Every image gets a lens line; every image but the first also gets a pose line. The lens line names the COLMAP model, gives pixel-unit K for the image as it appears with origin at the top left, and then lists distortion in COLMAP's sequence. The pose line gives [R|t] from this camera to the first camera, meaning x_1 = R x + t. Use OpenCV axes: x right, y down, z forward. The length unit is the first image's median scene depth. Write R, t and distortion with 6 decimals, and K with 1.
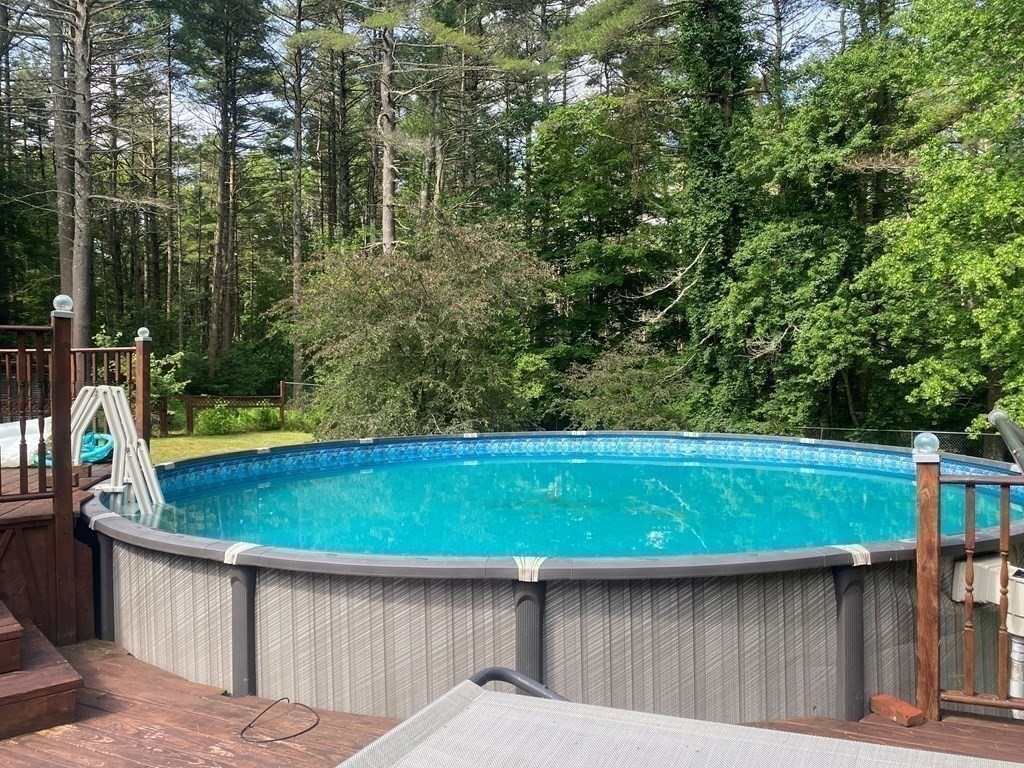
lens RADIAL K [[773.5, 0, 498.7], [0, 773.5, 381.9], [0, 0, 1]] dist [0.083890, -0.135392]
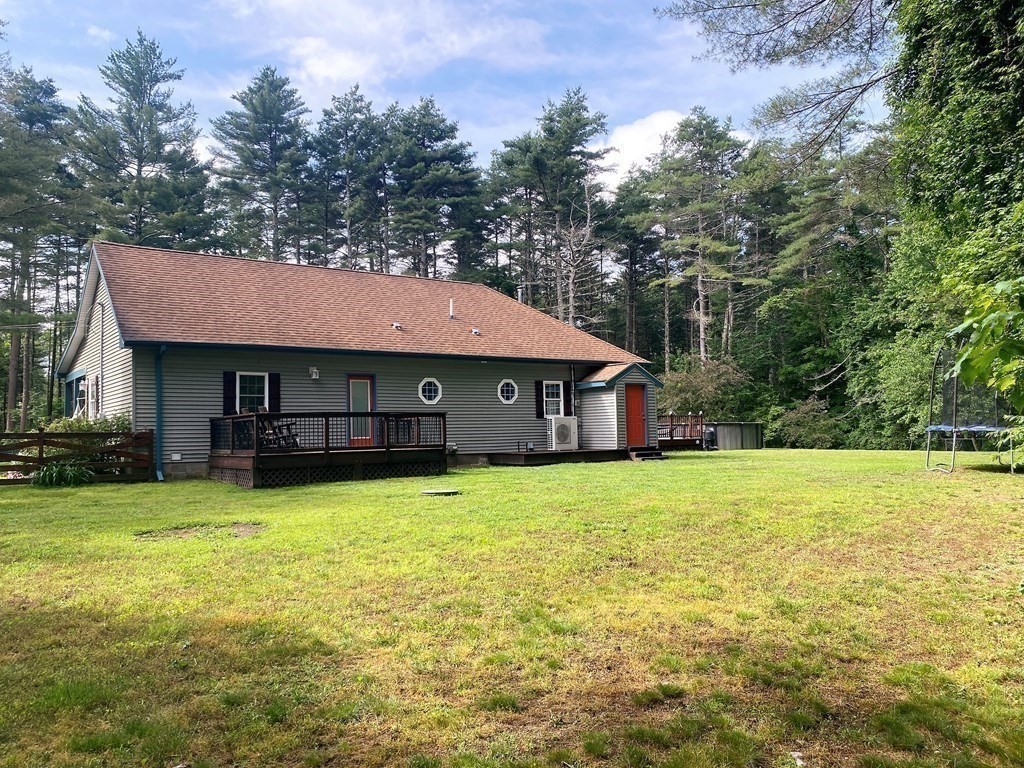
lens RADIAL K [[773.5, 0, 498.7], [0, 773.5, 381.9], [0, 0, 1]] dist [0.083890, -0.135392]
pose [[0.878049, -0.039251, -0.476958, 0.414761], [0.000021, 0.996634, -0.081979, 0.072178], [0.478570, 0.071971, 0.875095, -1.226728]]
